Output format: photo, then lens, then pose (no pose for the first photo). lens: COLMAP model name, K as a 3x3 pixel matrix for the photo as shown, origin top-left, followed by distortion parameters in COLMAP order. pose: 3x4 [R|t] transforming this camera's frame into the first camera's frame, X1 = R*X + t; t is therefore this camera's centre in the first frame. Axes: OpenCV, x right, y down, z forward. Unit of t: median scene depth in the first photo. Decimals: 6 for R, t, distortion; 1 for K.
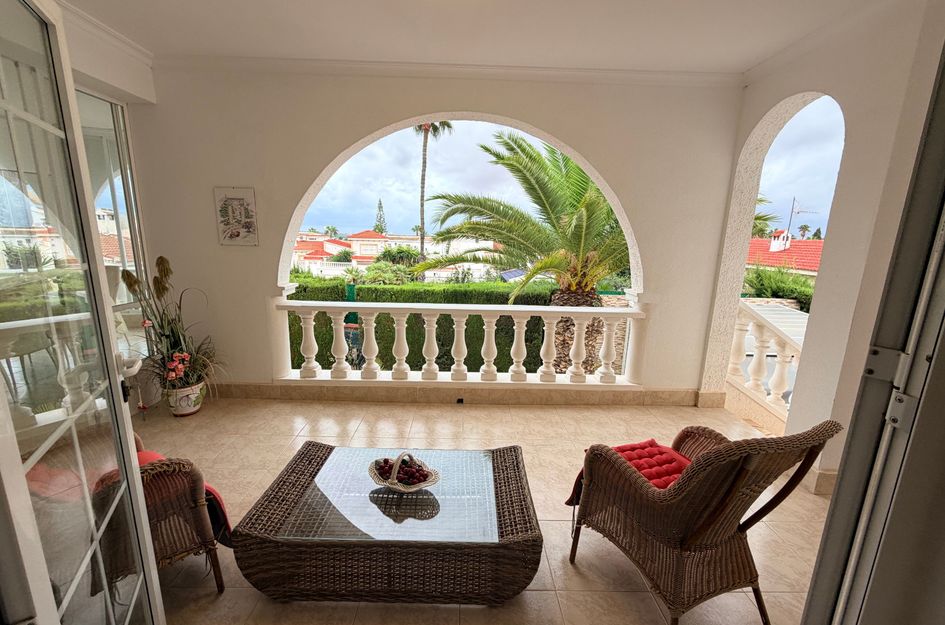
lens RADIAL K [[376.0, 0, 480.0], [0, 376.0, 316.7], [0, 0, 1]] dist [0.000043, 0.000377]
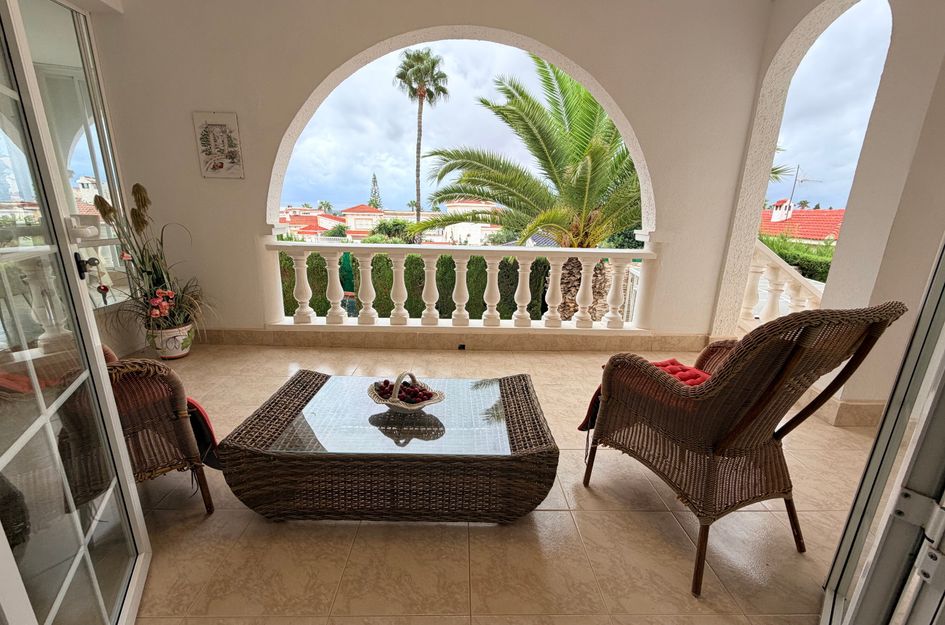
lens RADIAL K [[376.0, 0, 480.1], [0, 376.0, 315.9], [0, 0, 1]] dist [0.000043, 0.000377]
pose [[0.999955, -0.001558, 0.009392, -0.017243], [0.001011, 0.998317, 0.057979, 0.104547], [-0.009466, -0.057967, 0.998274, 0.052230]]
